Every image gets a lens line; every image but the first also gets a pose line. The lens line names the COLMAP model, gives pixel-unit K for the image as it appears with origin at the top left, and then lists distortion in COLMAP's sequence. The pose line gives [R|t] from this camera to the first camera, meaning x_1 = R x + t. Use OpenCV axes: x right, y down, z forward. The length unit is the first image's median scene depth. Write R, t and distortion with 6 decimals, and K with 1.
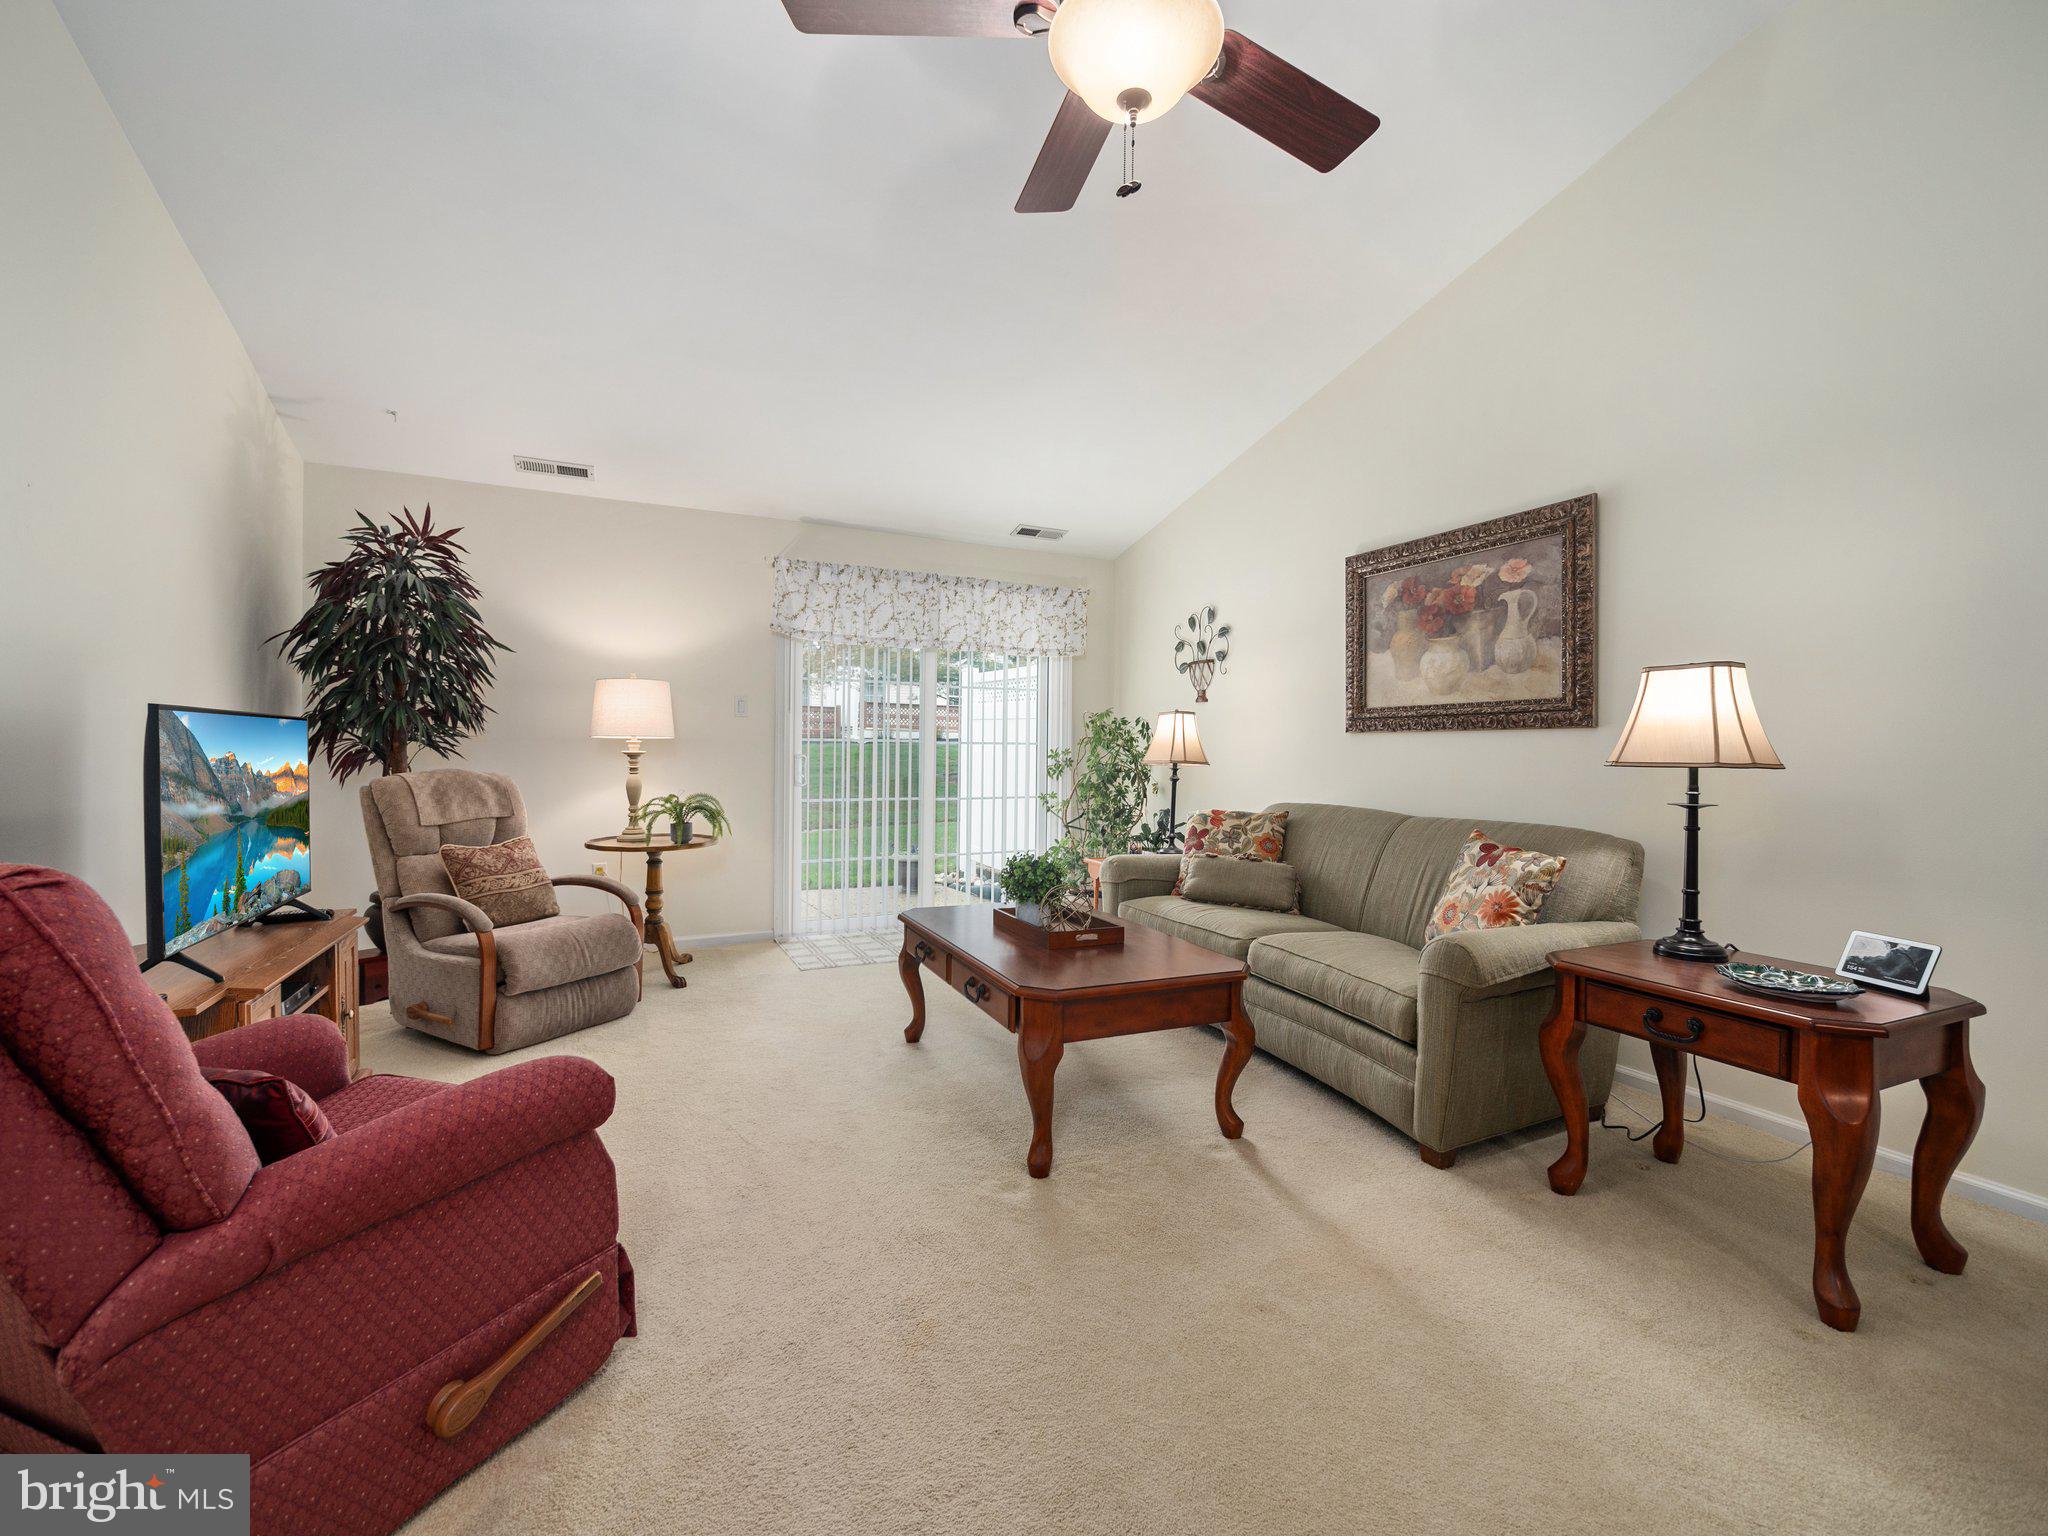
lens RADIAL K [[873.0, 0, 976.0], [0, 873.0, 724.7], [0, 0, 1]] dist [-0.006897, 0.001661]
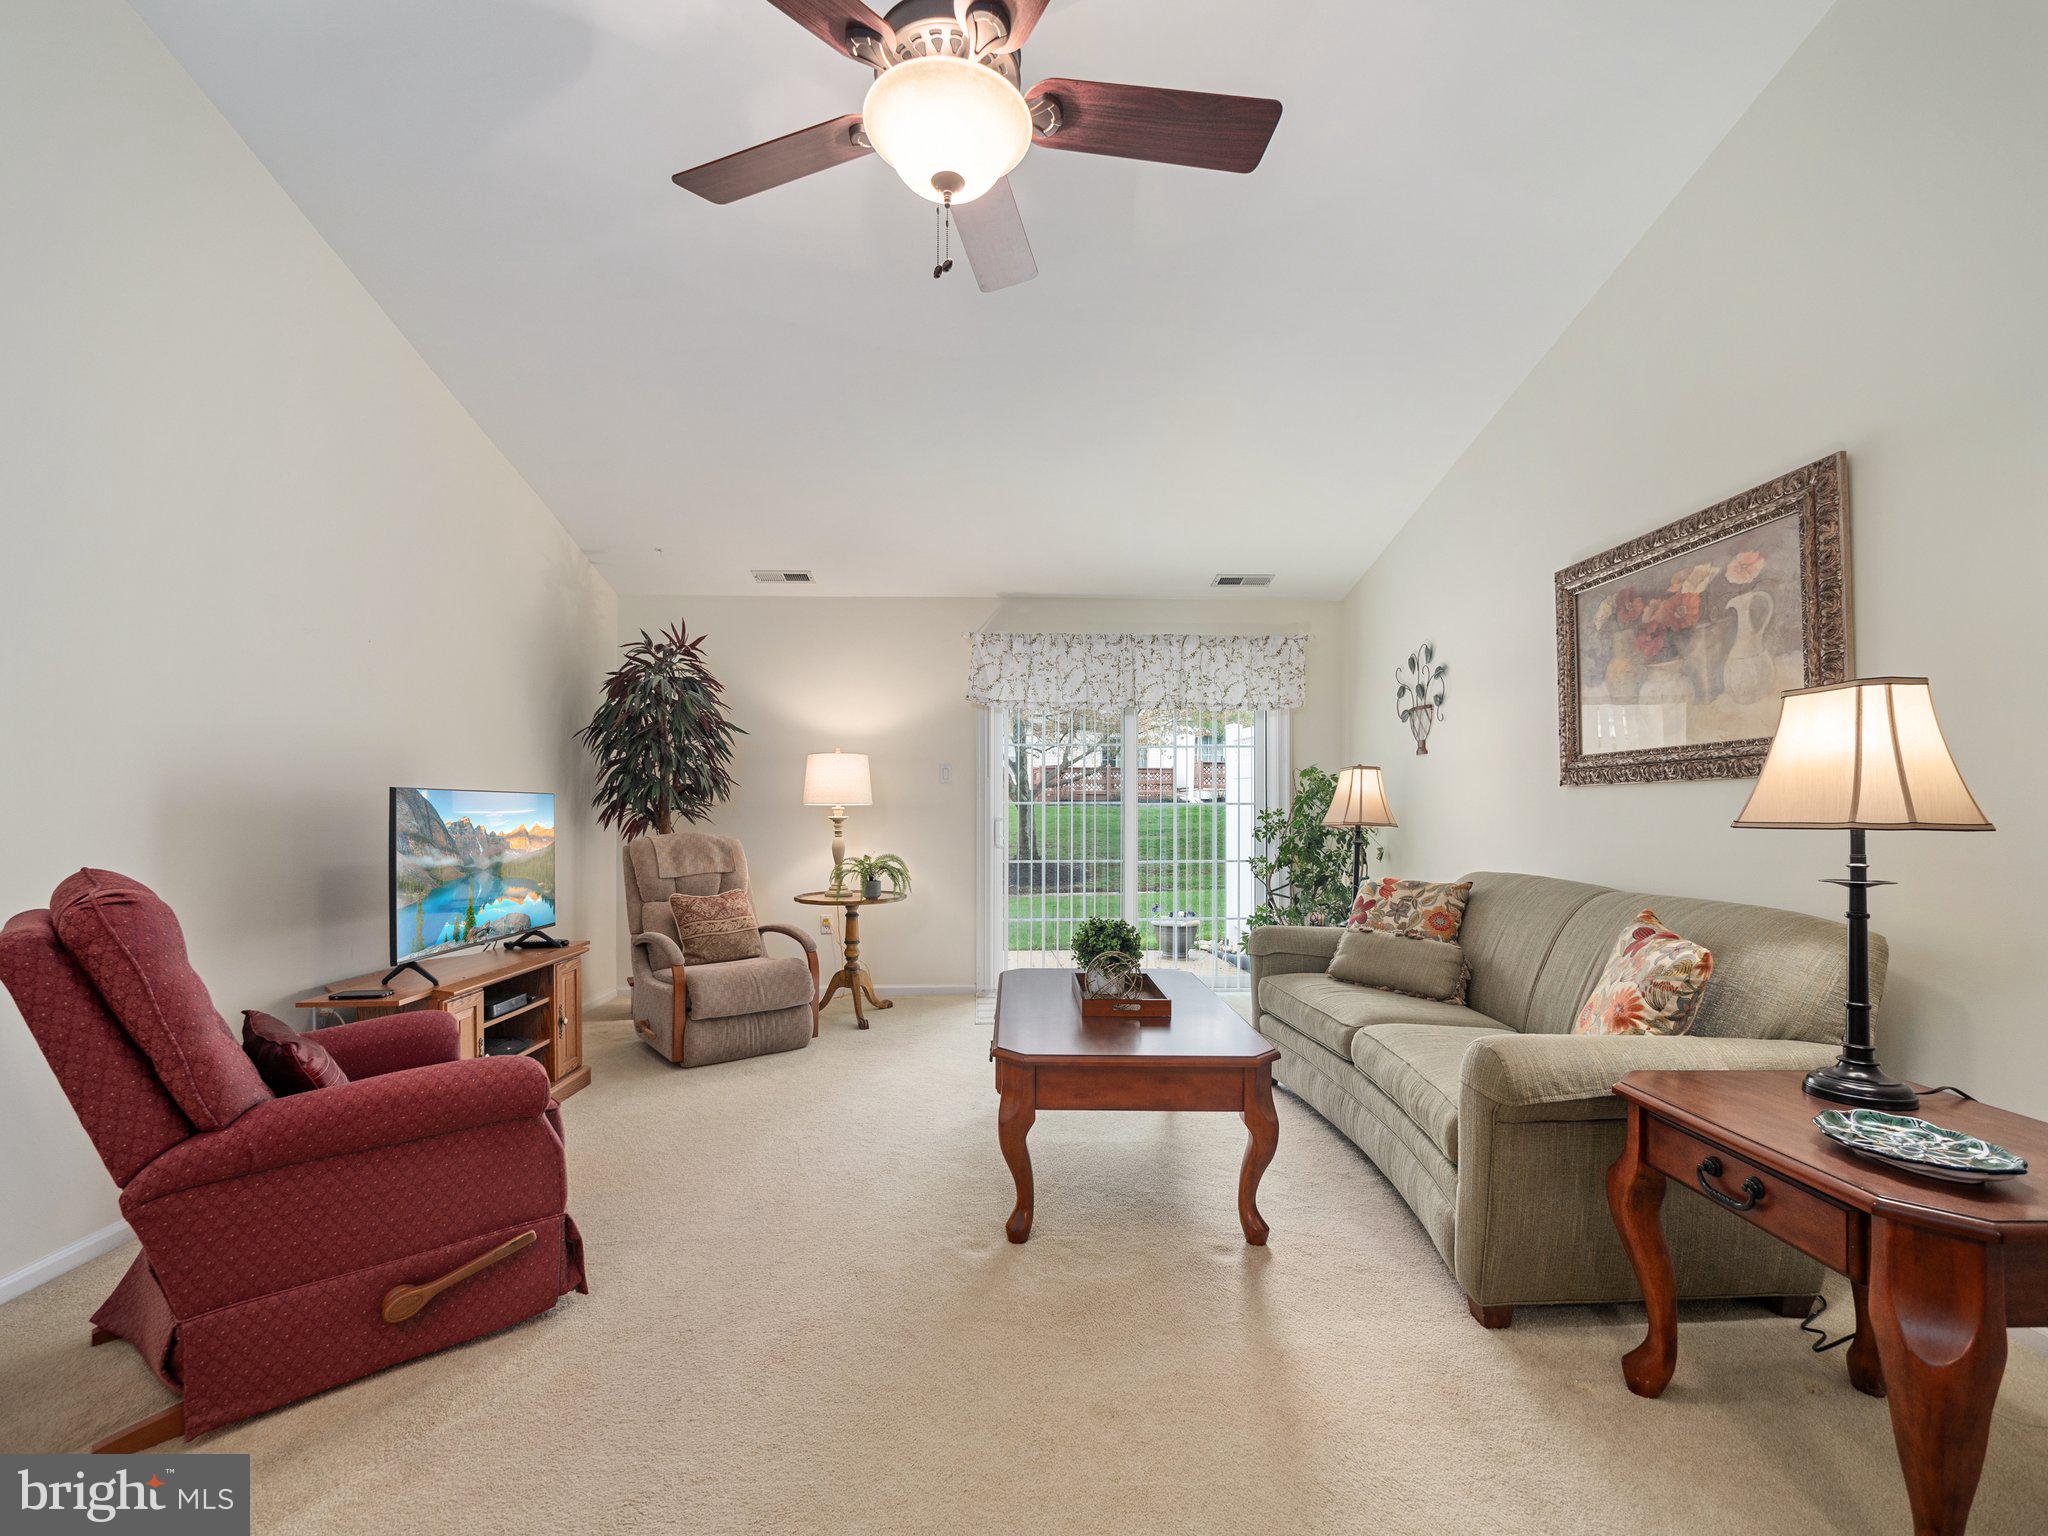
lens RADIAL K [[873.0, 0, 971.3], [0, 873.0, 766.2], [0, 0, 1]] dist [-0.006897, 0.001661]
pose [[0.913052, -0.031384, -0.406634, 0.308025], [0.021627, 0.999358, -0.028569, 0.001885], [0.407270, 0.017291, 0.913144, 0.041849]]
